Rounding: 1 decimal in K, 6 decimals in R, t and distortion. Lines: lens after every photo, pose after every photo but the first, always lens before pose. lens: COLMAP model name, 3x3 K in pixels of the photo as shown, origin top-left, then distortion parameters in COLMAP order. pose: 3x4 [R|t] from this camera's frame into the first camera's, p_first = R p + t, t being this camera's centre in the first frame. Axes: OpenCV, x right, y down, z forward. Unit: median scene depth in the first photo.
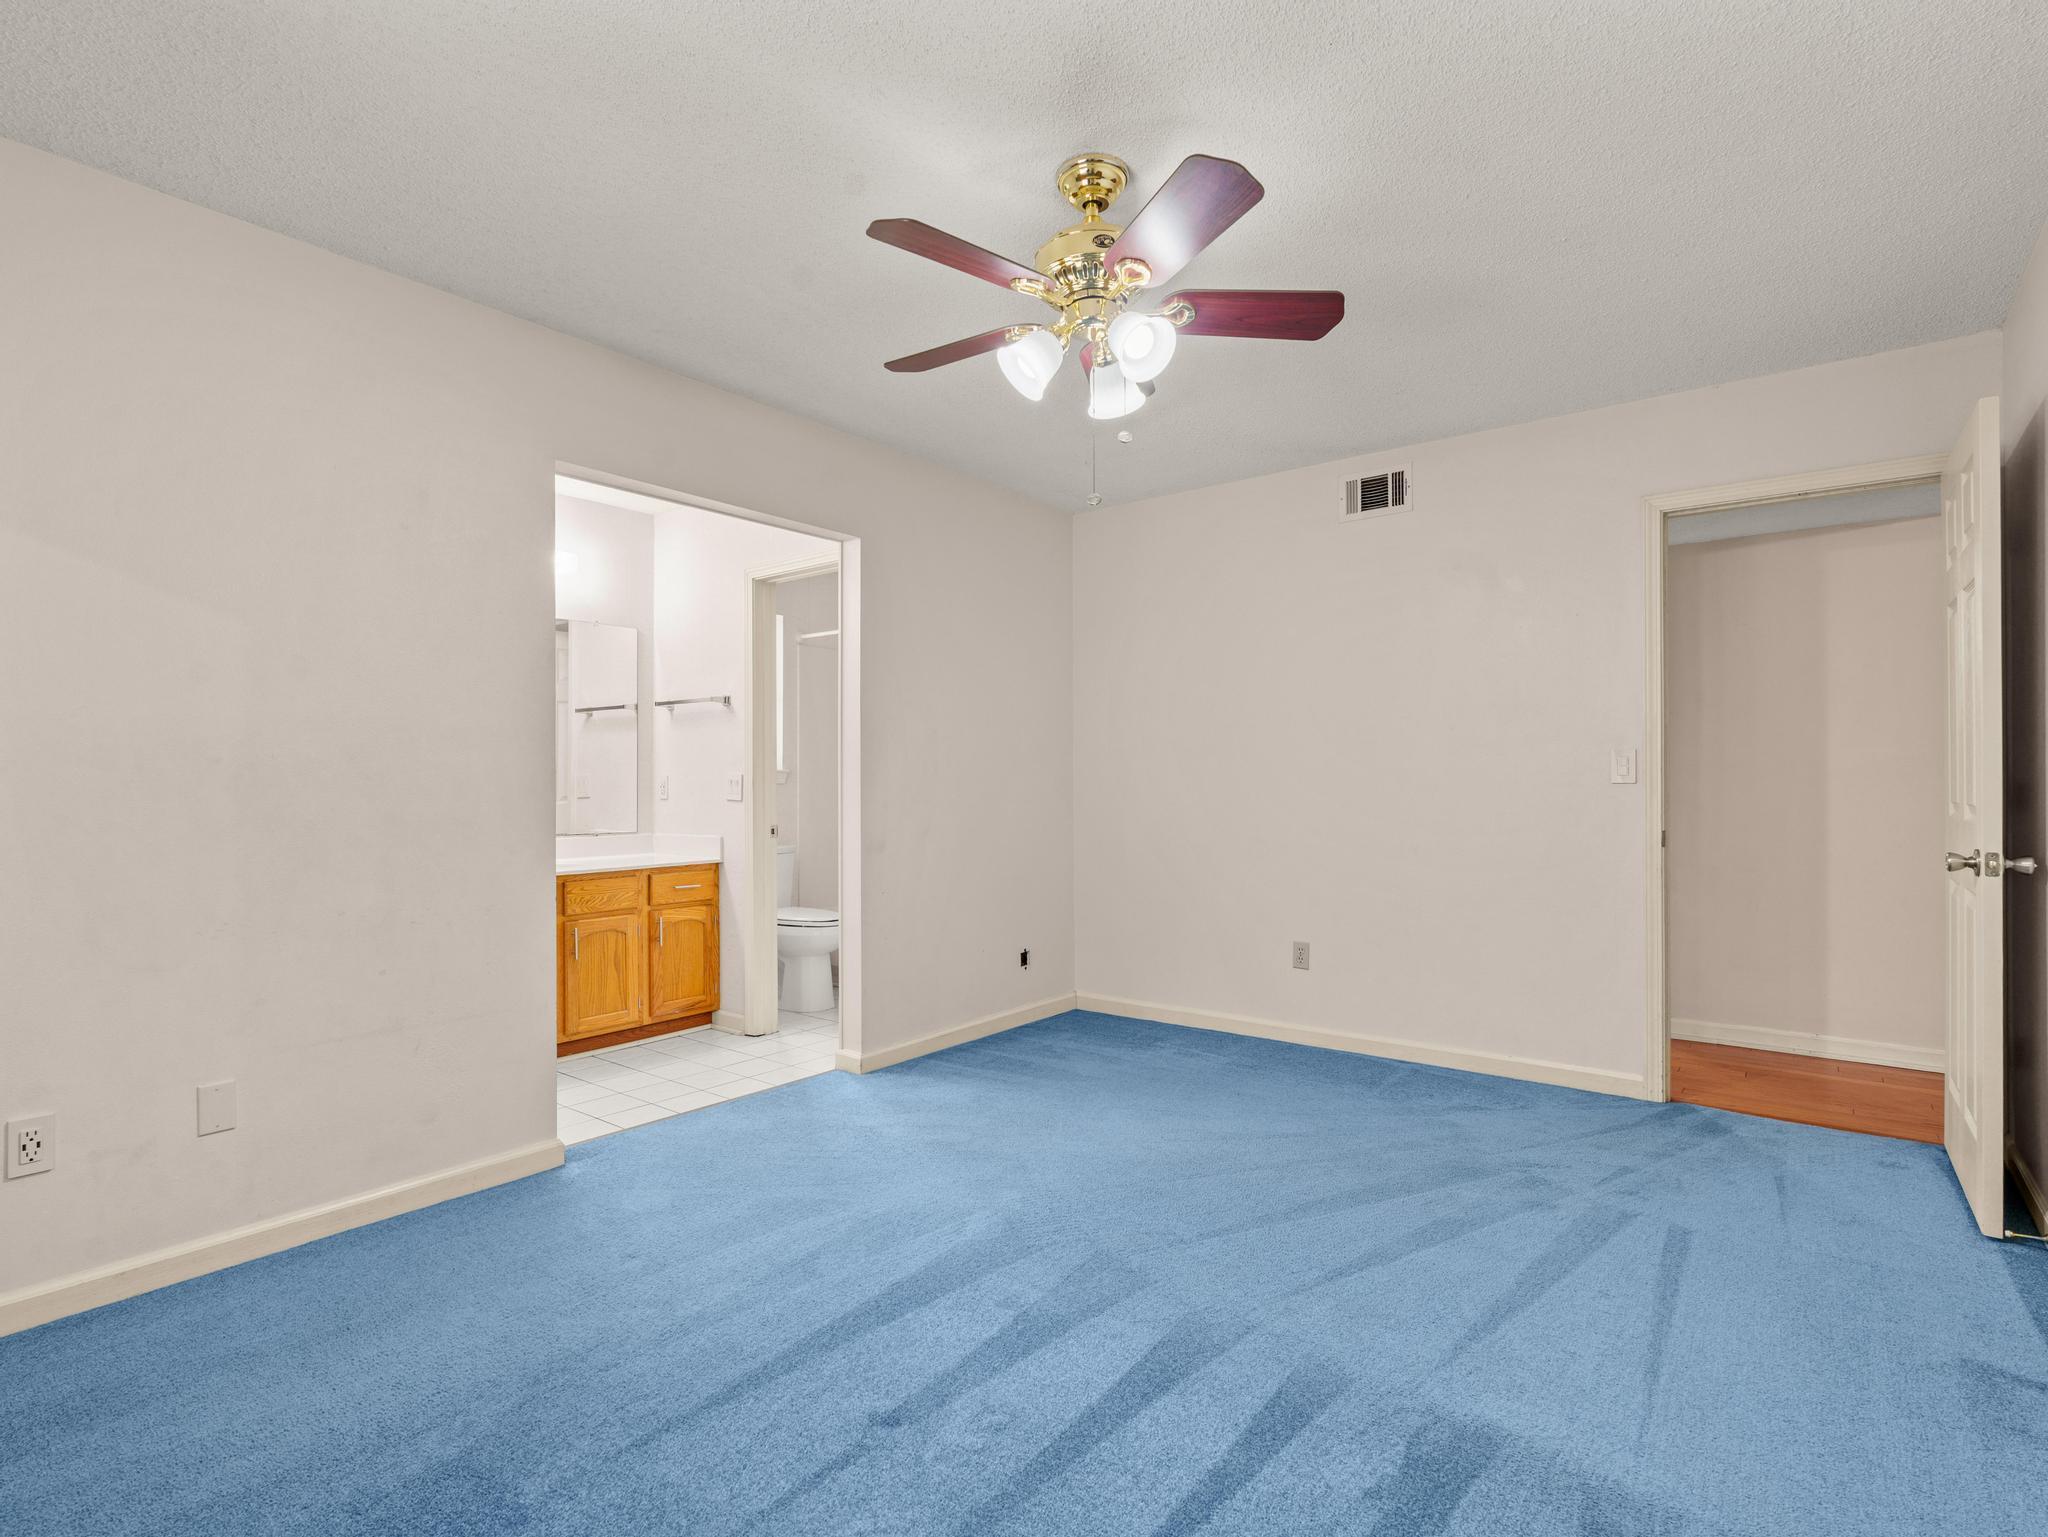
lens RADIAL K [[1007.5, 0, 1023.0], [0, 1007.5, 772.0], [0, 0, 1]] dist [-0.002144, 0.001054]
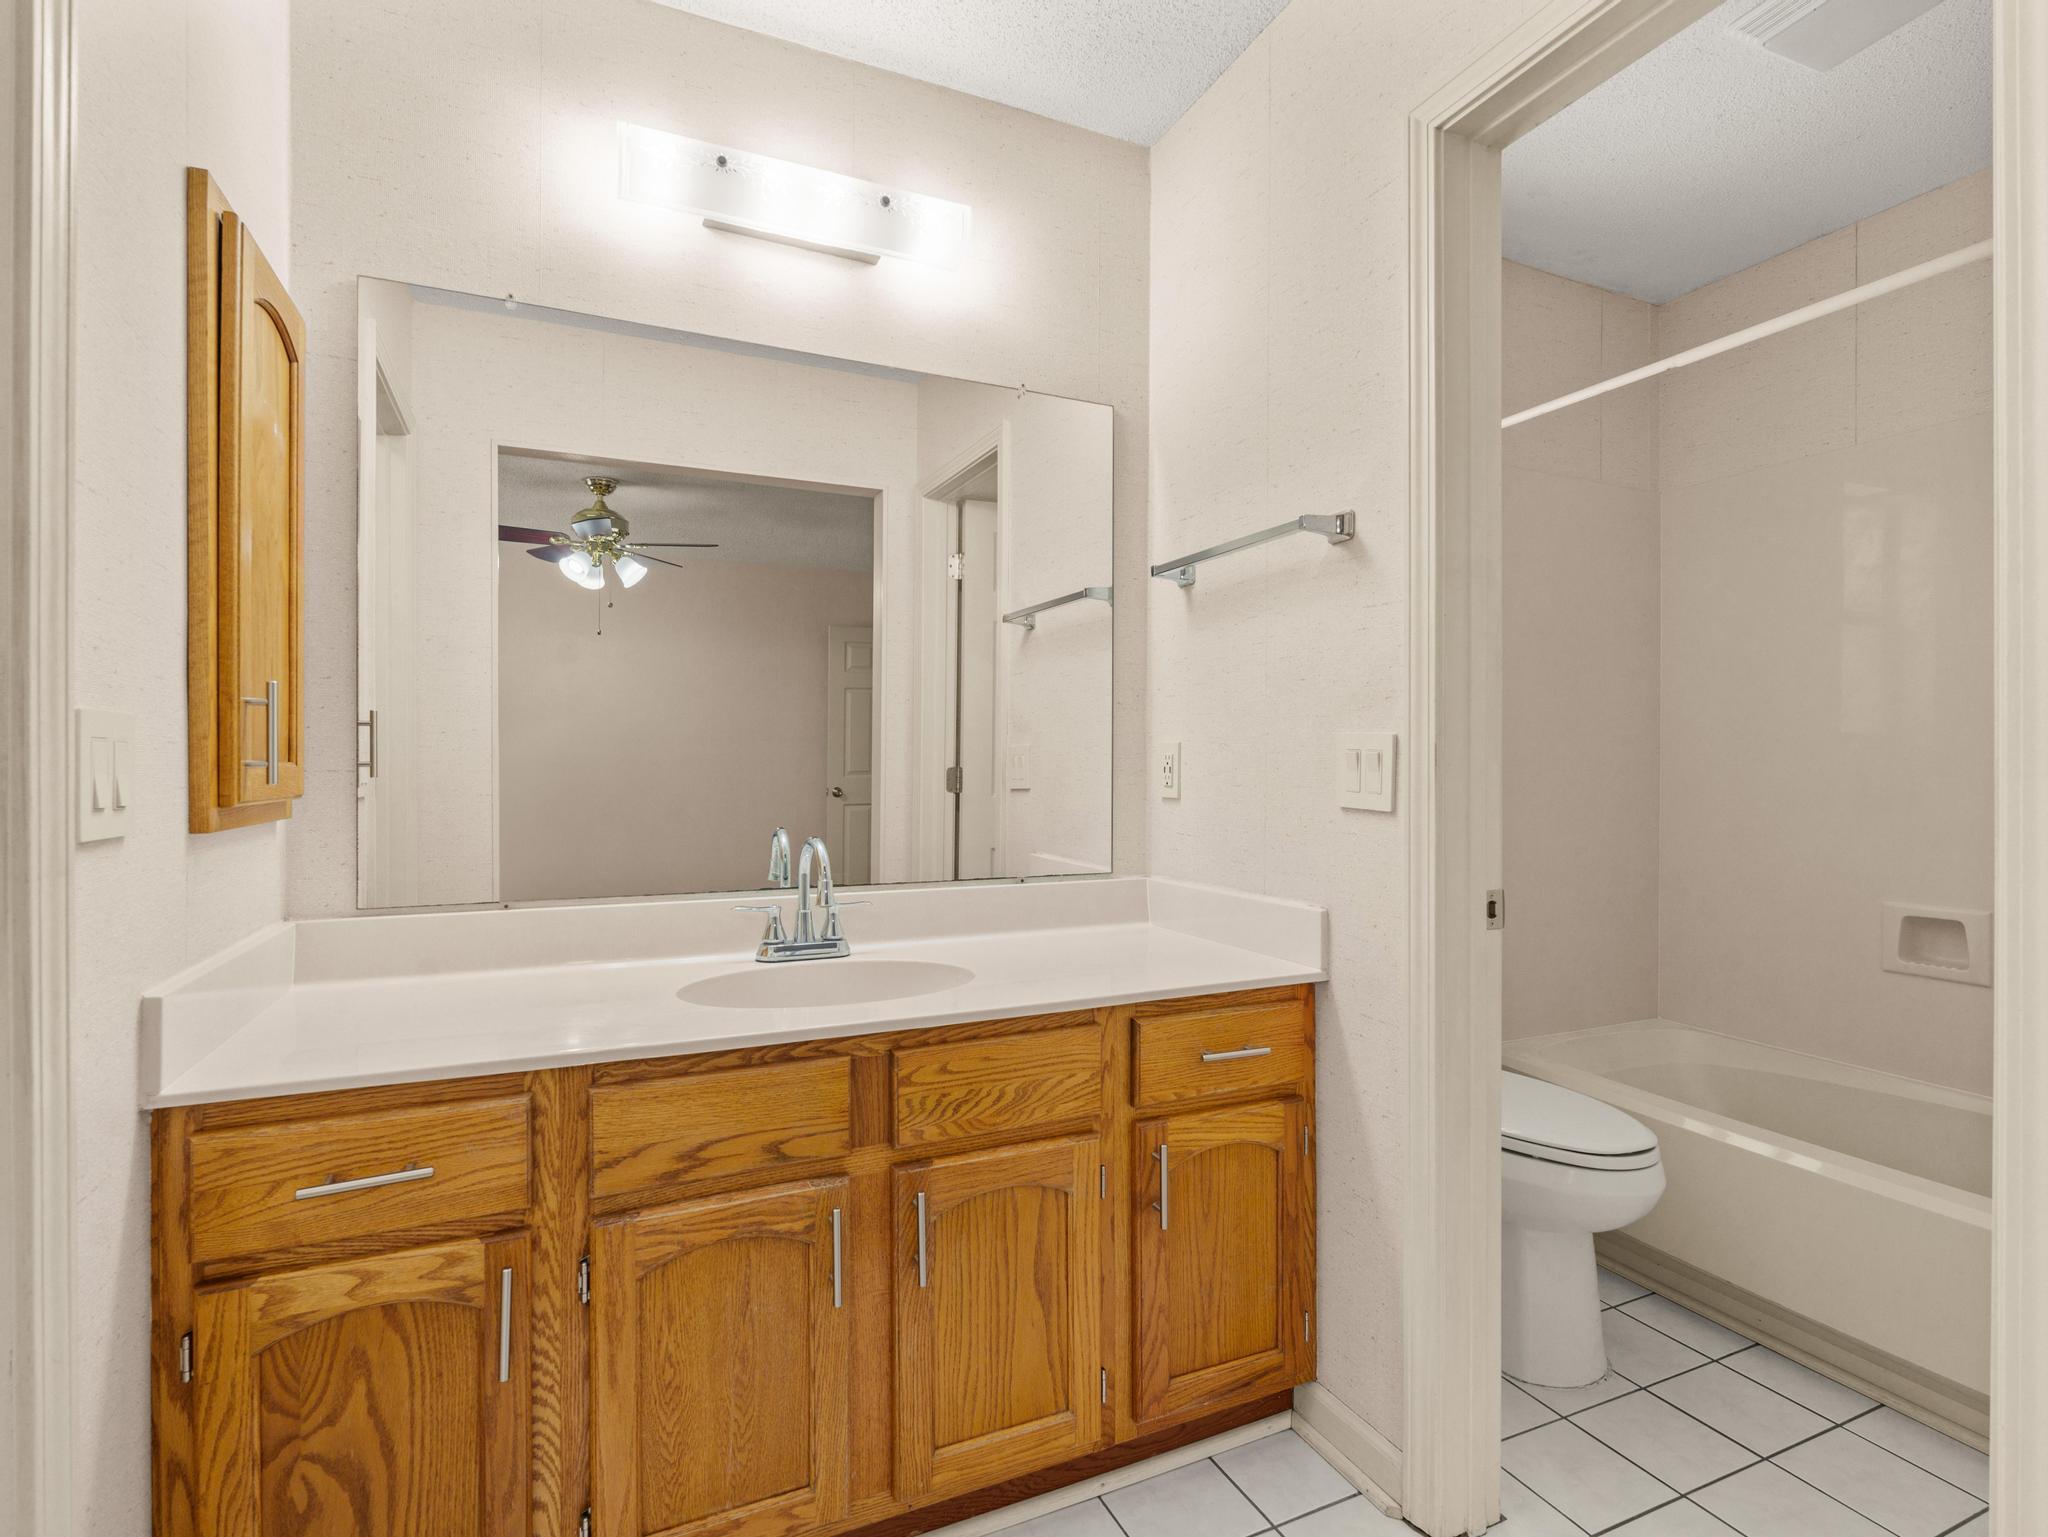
lens RADIAL K [[1006.5, 0, 1028.2], [0, 1006.5, 763.2], [0, 0, 1]] dist [-0.001974, 0.000258]
pose [[0.888782, 0.005712, -0.458295, -0.241882], [-0.002434, 0.999967, 0.007745, 0.010041], [0.458325, -0.005768, 0.888766, 0.668658]]
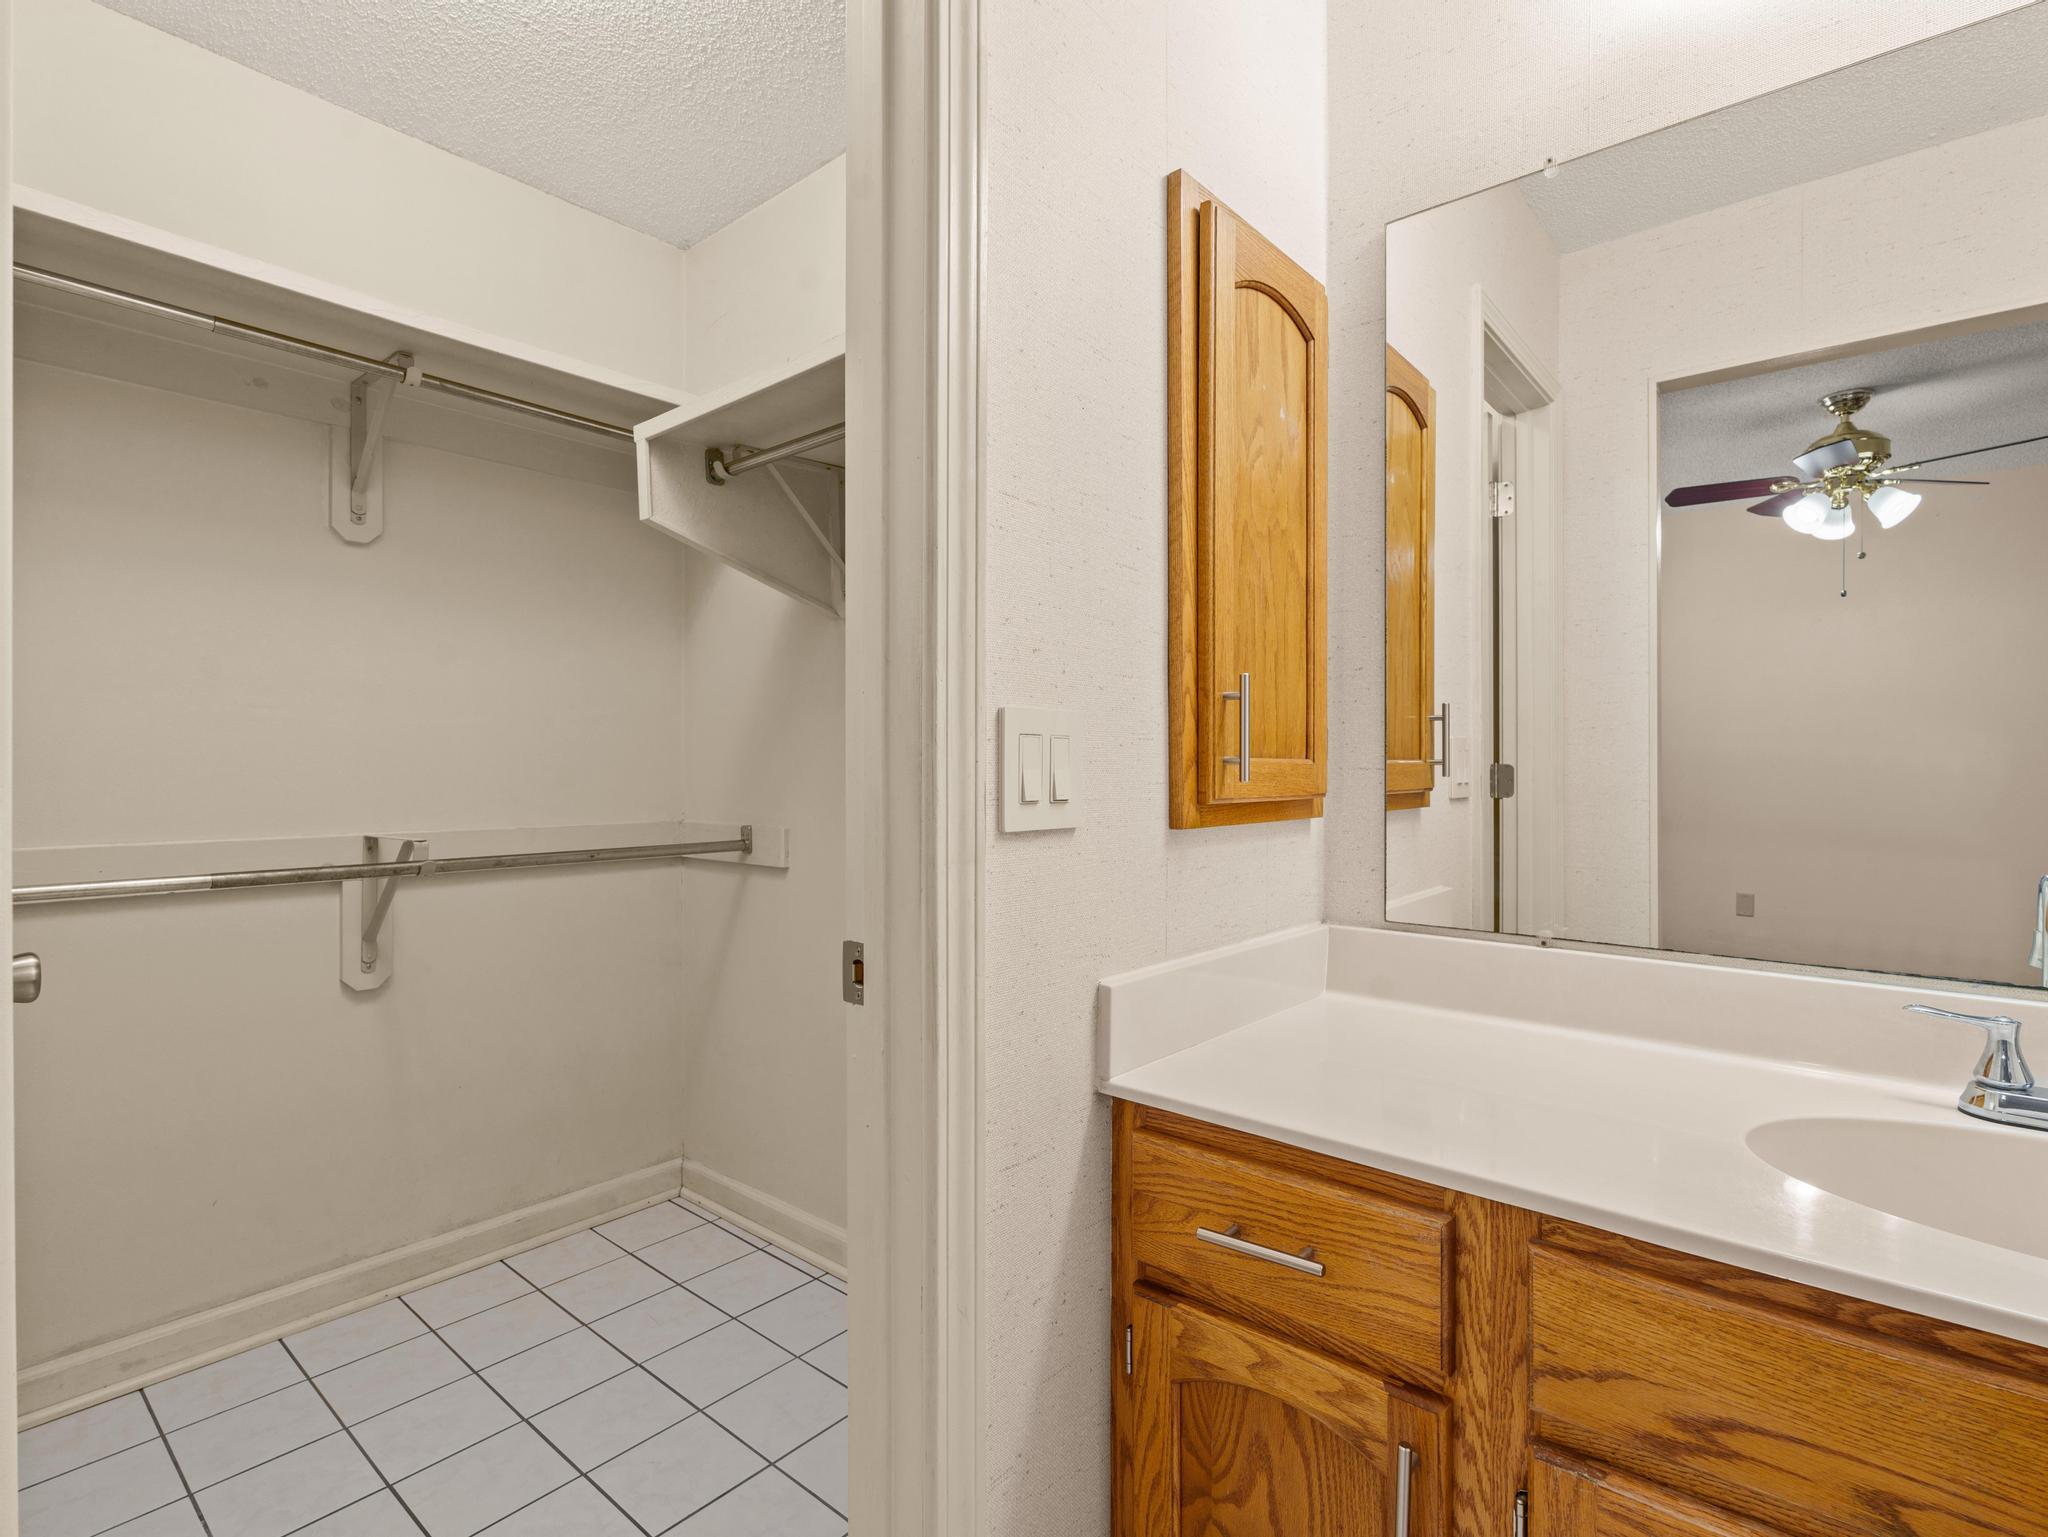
lens RADIAL K [[1012.9, 0, 1019.1], [0, 1012.9, 762.9], [0, 0, 1]] dist [-0.007152, 0.001614]
pose [[-0.041380, 0.004740, -0.999132, -0.286067], [0.004953, 0.999977, 0.004538, 0.012111], [0.999131, -0.004761, -0.041402, 0.772398]]
